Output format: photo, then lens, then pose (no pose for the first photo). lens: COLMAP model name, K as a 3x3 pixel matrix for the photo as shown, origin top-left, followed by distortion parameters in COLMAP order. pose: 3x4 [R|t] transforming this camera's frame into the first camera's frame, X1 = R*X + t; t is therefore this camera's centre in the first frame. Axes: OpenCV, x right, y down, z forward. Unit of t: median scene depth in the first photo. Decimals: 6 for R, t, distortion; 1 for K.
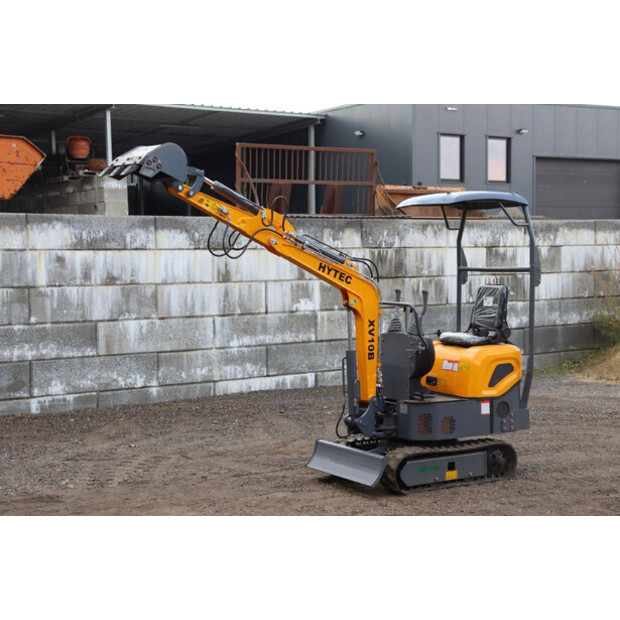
lens RADIAL K [[1046.8, 0, 310.0], [0, 1046.8, 310.0], [0, 0, 1]] dist [0.035445, 1.371862]
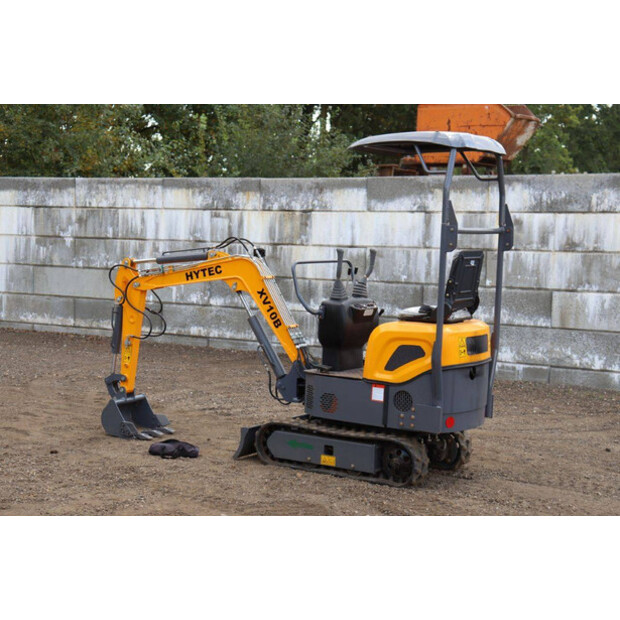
lens RADIAL K [[1179.7, 0, 310.0], [0, 1179.7, 310.0], [0, 0, 1]] dist [0.271732, 0.139603]
pose [[0.408660, 0.081617, -0.909030, 0.670665], [-0.075705, 0.995593, 0.055355, -0.013955], [0.909542, 0.046197, 0.413038, 0.378186]]
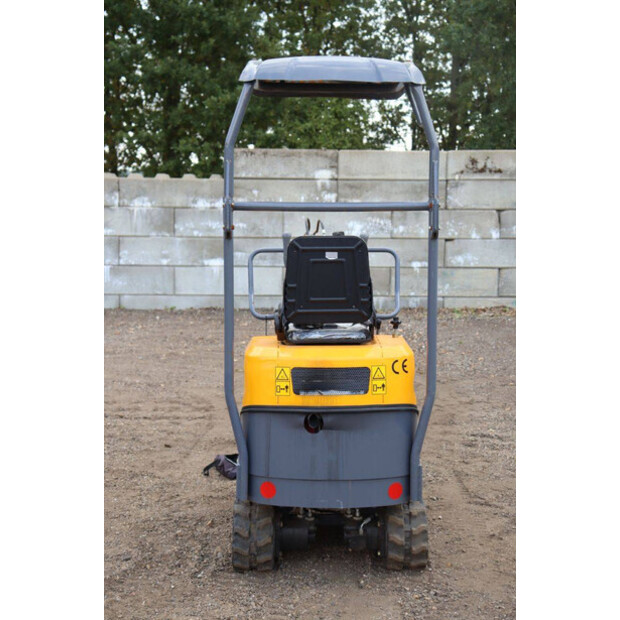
lens RADIAL K [[1149.6, 0, 310.0], [0, 1149.6, 310.0], [0, 0, 1]] dist [0.238533, 0.282378]
pose [[-0.538601, 0.088980, -0.837849, 0.470963], [-0.046443, 0.989761, 0.134968, -0.046078], [0.841280, 0.111606, -0.528954, 0.929044]]
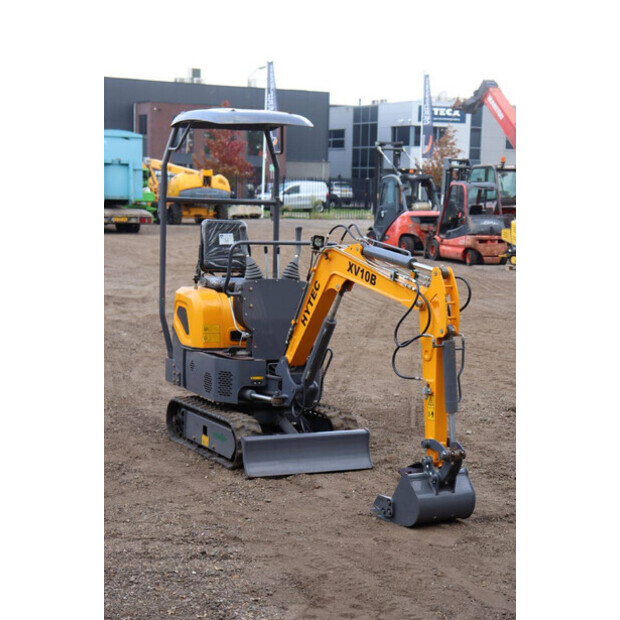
lens RADIAL K [[1210.8, 0, 310.0], [0, 1210.8, 310.0], [0, 0, 1]] dist [-0.013746, -0.071275]
pose [[0.121915, -0.089683, 0.988481, -0.580154], [0.031075, 0.995766, 0.086512, -0.024115], [-0.992054, 0.020170, 0.124185, 0.578329]]
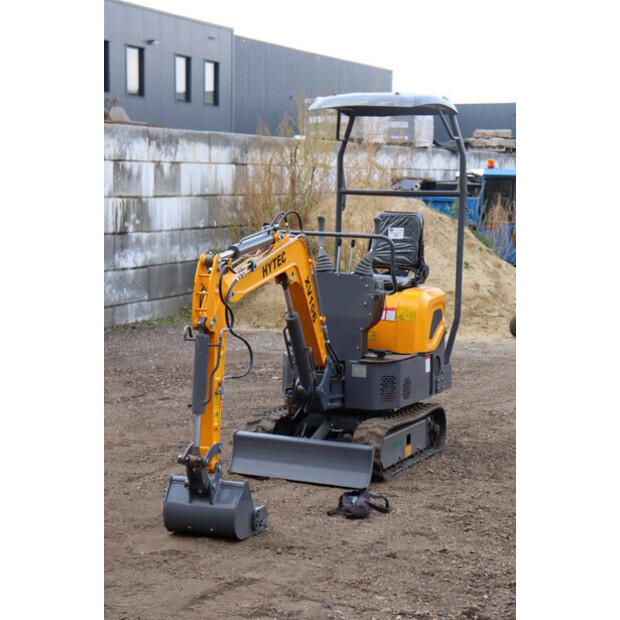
lens RADIAL K [[1328.8, 0, 355.5], [0, 1328.8, 310.1], [0, 0, 1]] dist [0.136945, 0.140977]
pose [[0.821375, -0.029222, 0.569639, -0.311695], [0.000701, 0.998738, 0.050225, -0.000267], [-0.570387, -0.040854, 0.820359, 0.129907]]
